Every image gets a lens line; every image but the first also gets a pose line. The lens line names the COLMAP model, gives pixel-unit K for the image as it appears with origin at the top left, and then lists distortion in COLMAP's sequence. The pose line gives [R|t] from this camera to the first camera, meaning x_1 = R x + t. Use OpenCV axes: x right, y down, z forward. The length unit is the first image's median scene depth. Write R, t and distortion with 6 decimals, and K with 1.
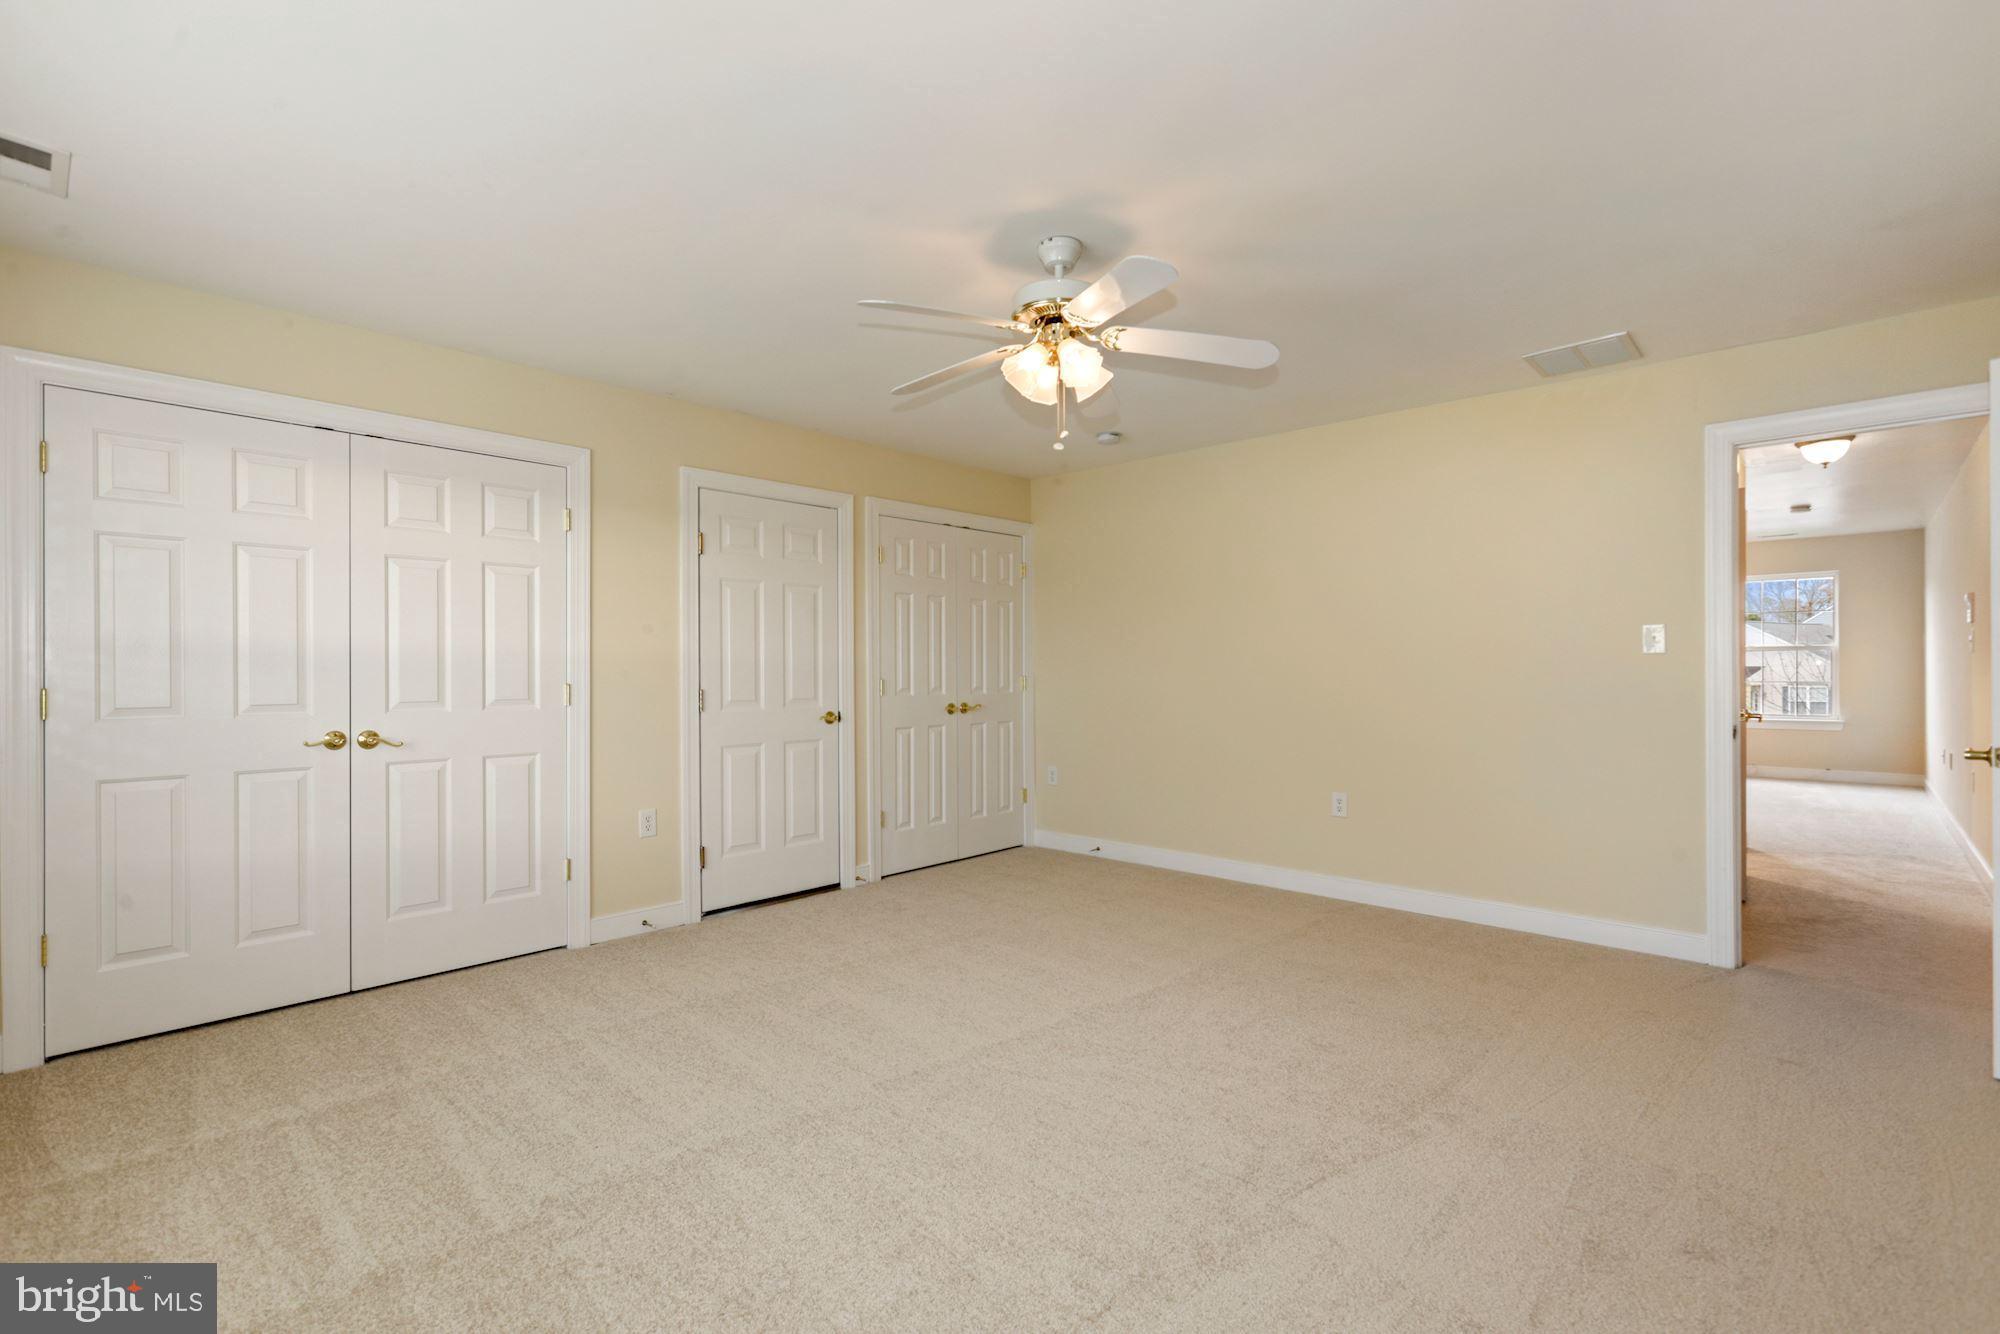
lens RADIAL K [[914.5, 0, 1003.2], [0, 914.5, 678.6], [0, 0, 1]] dist [-0.000497, -0.000160]
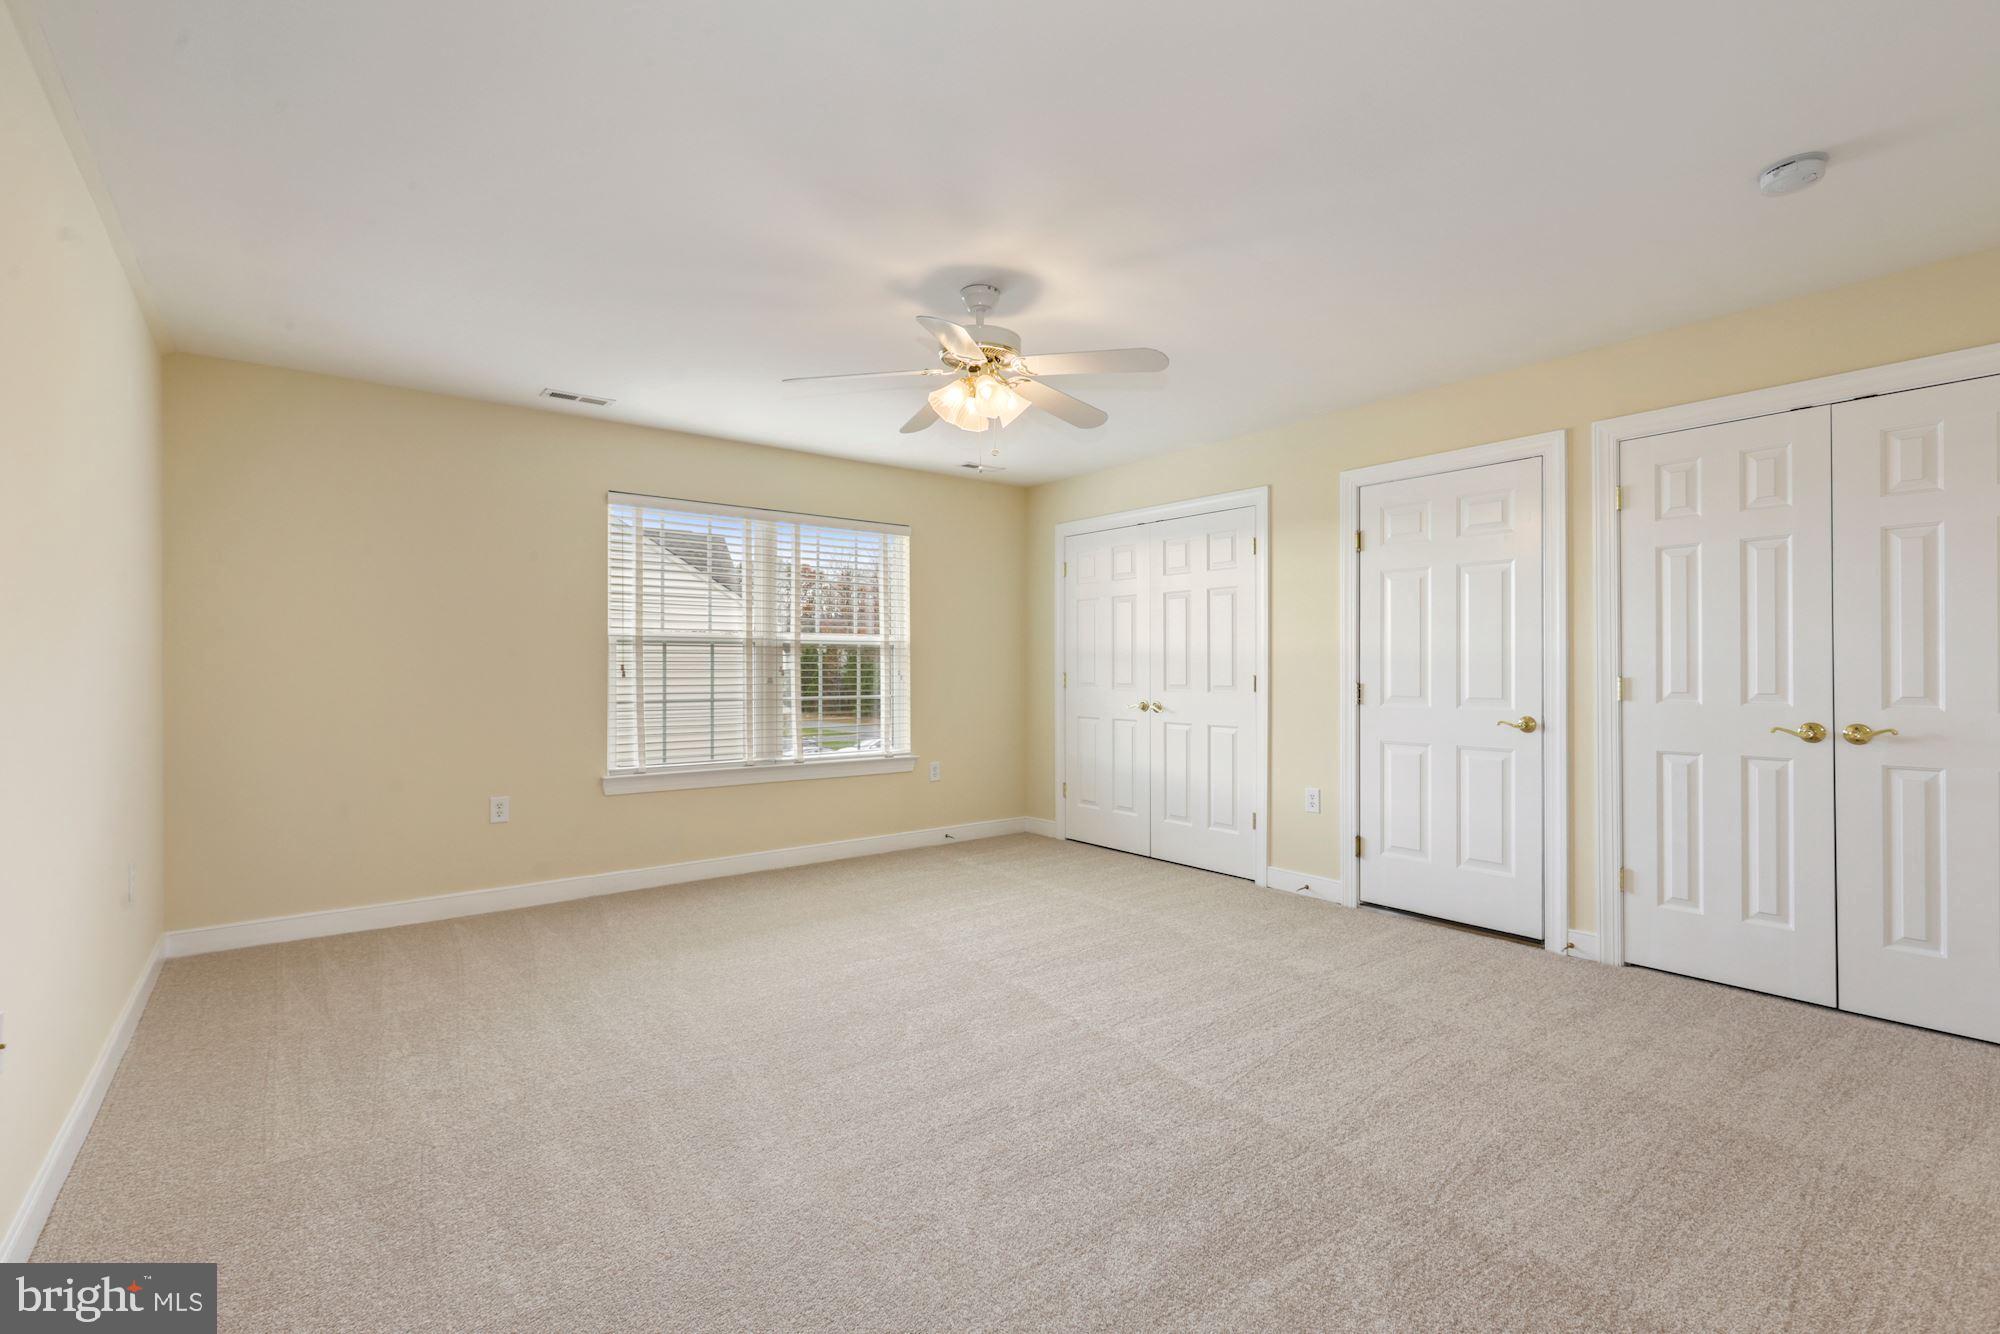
lens RADIAL K [[891.6, 0, 997.7], [0, 891.6, 666.5], [0, 0, 1]] dist [0.000980, 0.000192]
pose [[-0.161476, 0.008283, -0.986842, 0.670446], [-0.000993, 0.999963, 0.008555, -0.014047], [0.986876, 0.002361, -0.161462, 0.704275]]
